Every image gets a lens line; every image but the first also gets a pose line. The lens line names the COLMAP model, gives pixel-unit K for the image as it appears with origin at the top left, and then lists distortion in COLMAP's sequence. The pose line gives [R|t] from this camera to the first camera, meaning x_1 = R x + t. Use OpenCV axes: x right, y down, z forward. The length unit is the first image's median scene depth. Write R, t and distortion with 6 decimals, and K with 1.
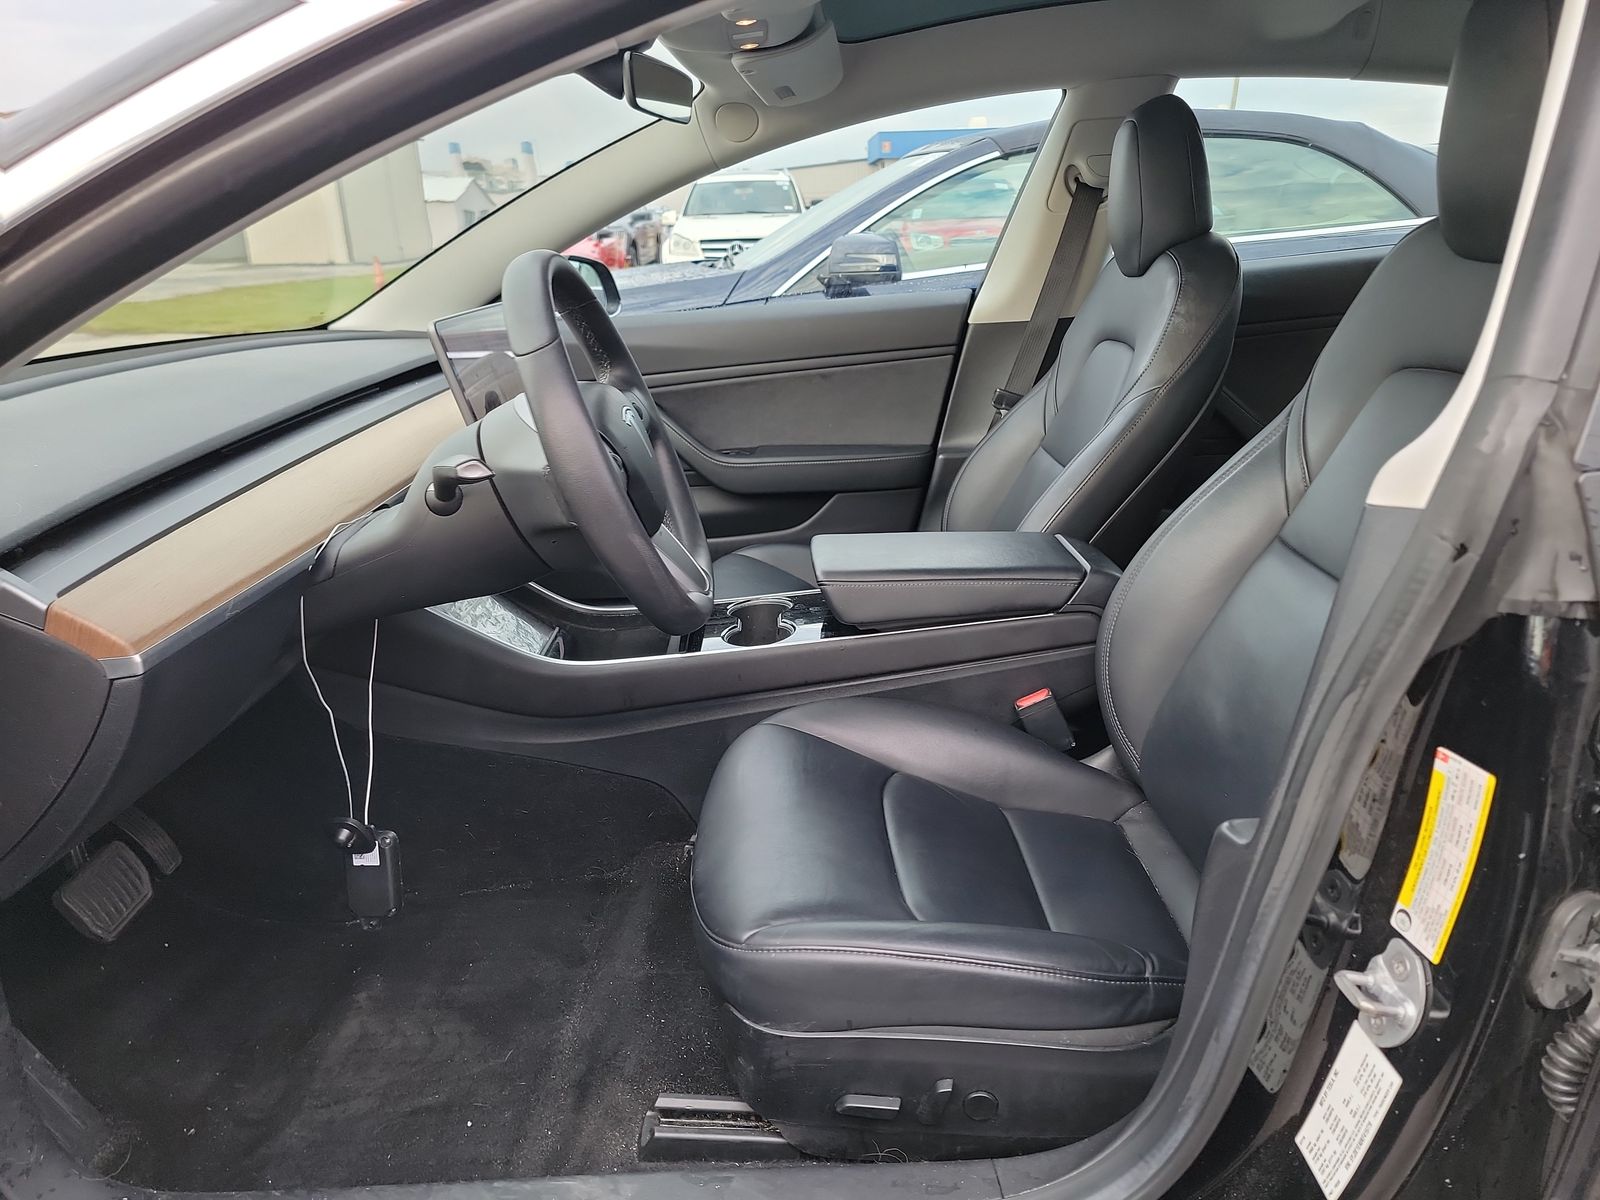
lens RADIAL K [[1119.5, 0, 805.2], [0, 1119.5, 608.5], [0, 0, 1]] dist [0.083597, -0.081898]
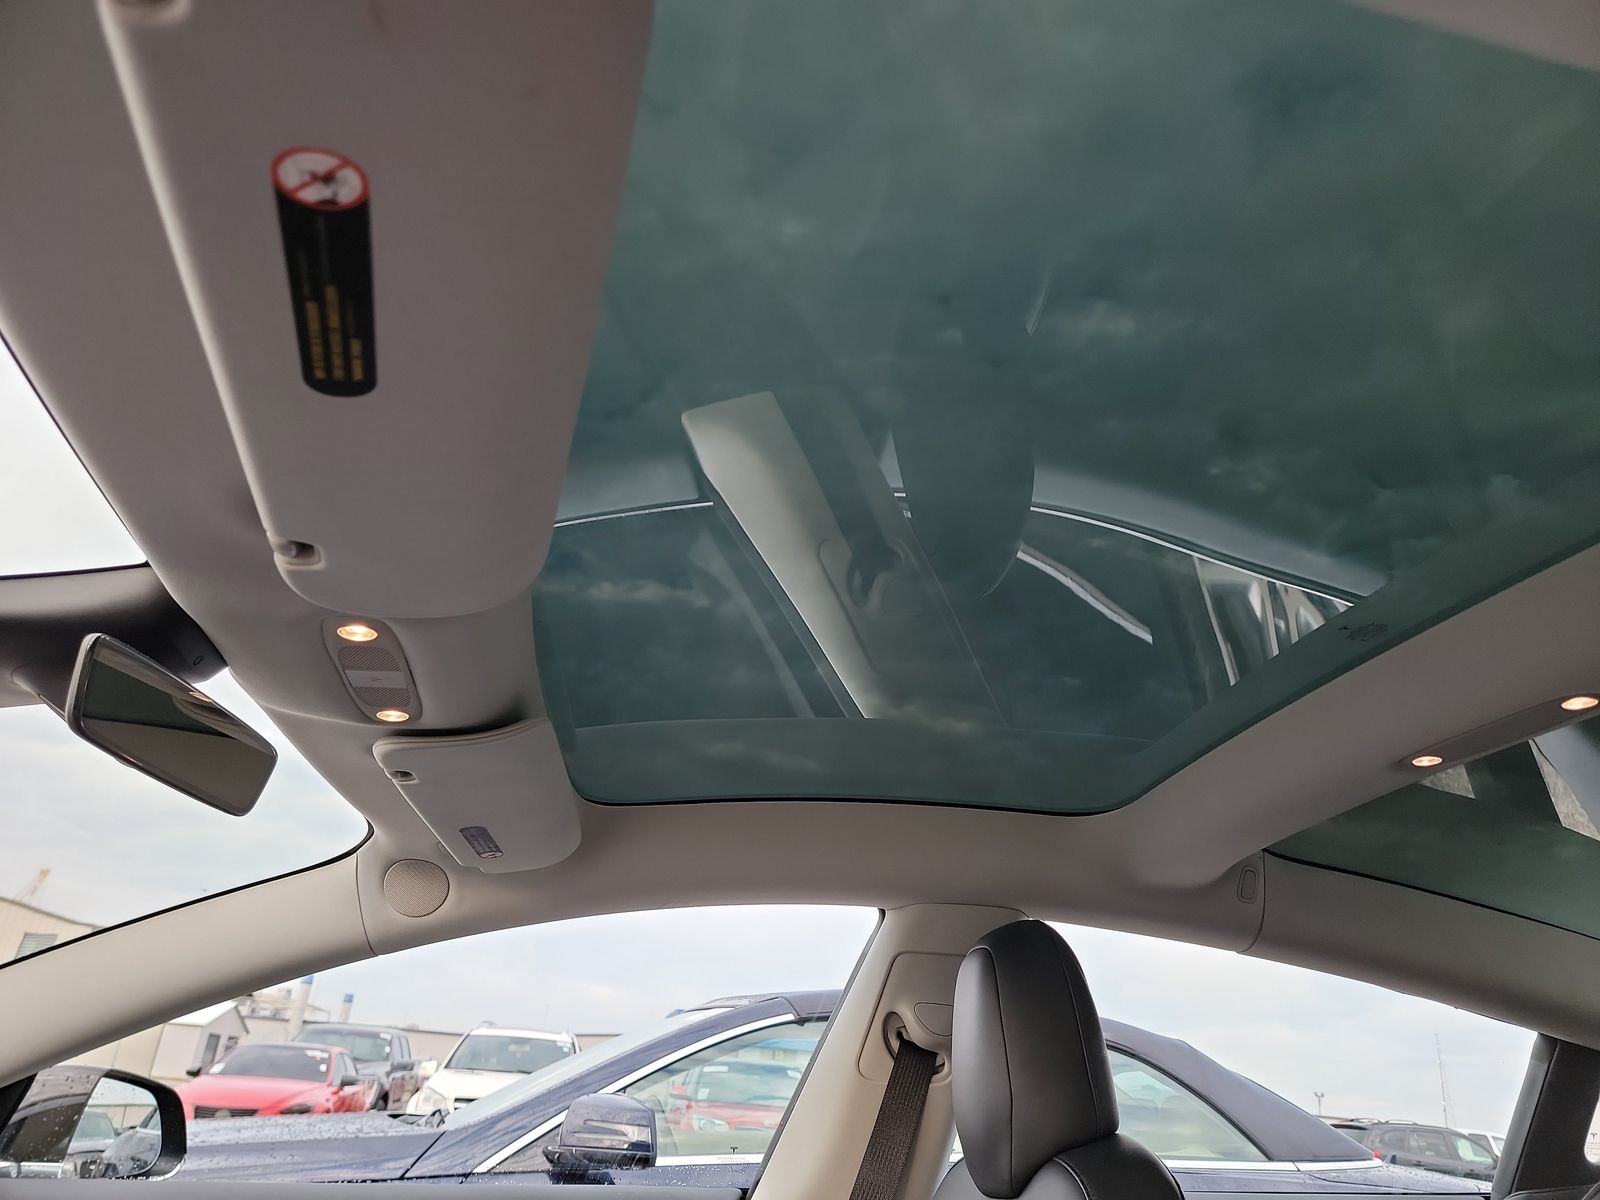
lens RADIAL K [[1119.5, 0, 805.2], [0, 1119.5, 608.5], [0, 0, 1]] dist [0.083597, -0.081898]
pose [[0.980014, 0.162907, 0.114166, 0.037808], [-0.042667, 0.732683, -0.679231, -0.059933], [-0.194299, 0.660785, 0.724991, 0.209818]]
